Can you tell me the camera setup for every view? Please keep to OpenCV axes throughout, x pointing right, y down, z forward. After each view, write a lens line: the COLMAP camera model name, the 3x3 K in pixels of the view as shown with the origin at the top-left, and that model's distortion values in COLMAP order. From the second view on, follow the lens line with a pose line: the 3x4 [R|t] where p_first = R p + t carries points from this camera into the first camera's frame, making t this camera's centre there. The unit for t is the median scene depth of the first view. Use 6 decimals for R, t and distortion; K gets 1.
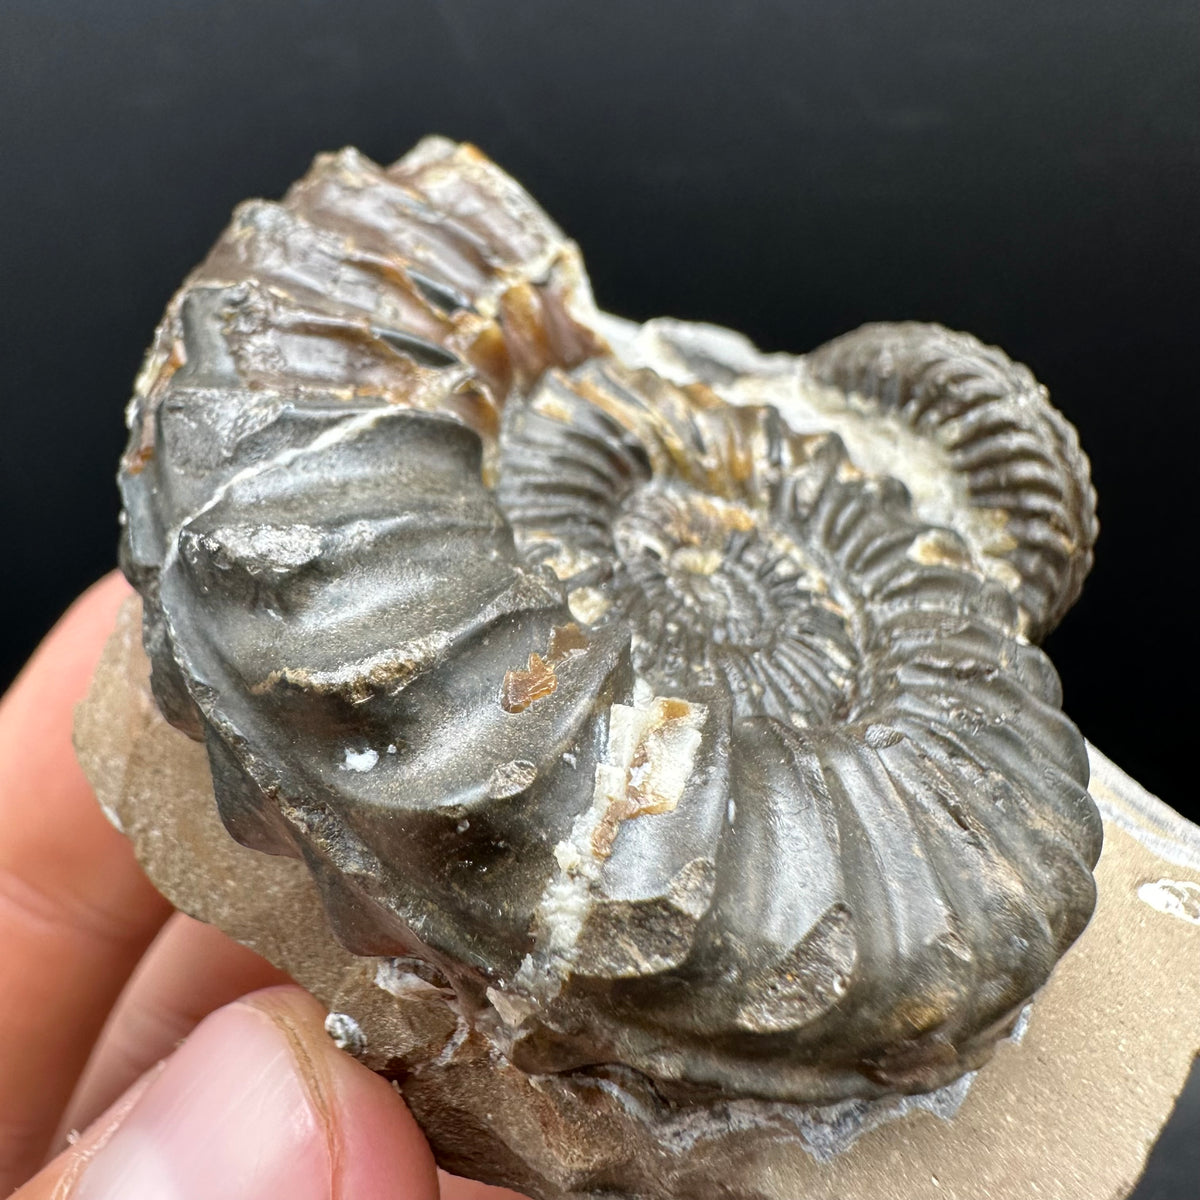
lens RADIAL K [[1171.2, 0, 410.4], [0, 1171.2, 497.9], [0, 0, 1]] dist [-0.026202, -0.002864]
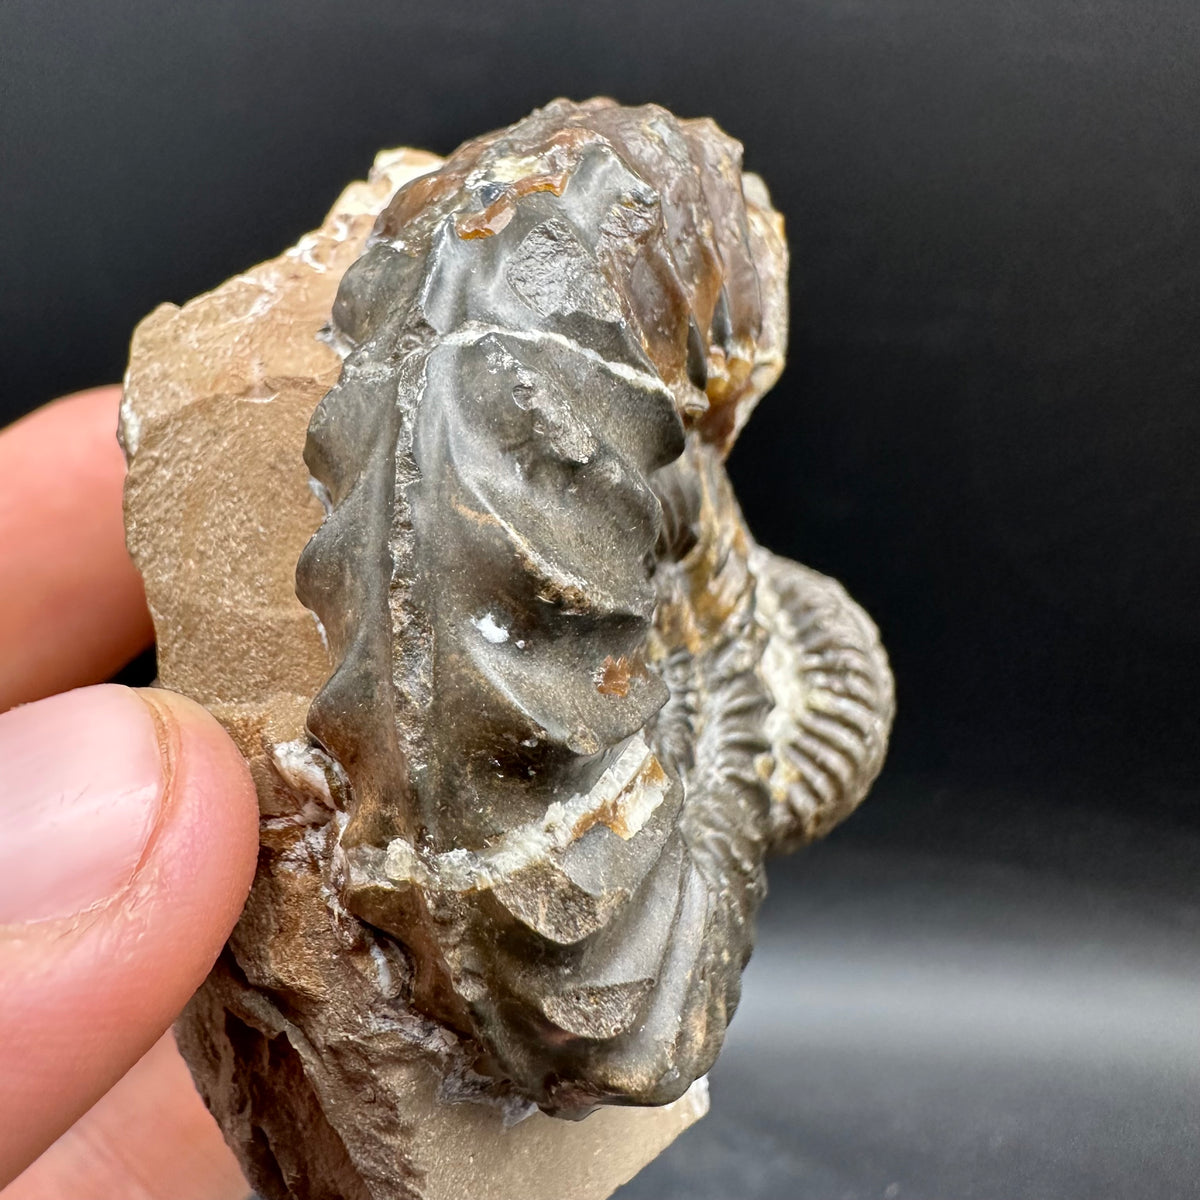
lens RADIAL K [[1171.2, 0, 410.4], [0, 1171.2, 497.9], [0, 0, 1]] dist [-0.026202, -0.002864]
pose [[0.634321, 0.711416, 0.302530, -0.507330], [-0.746122, 0.665808, -0.001275, 0.200749], [-0.202334, -0.224915, 0.953139, 0.006206]]
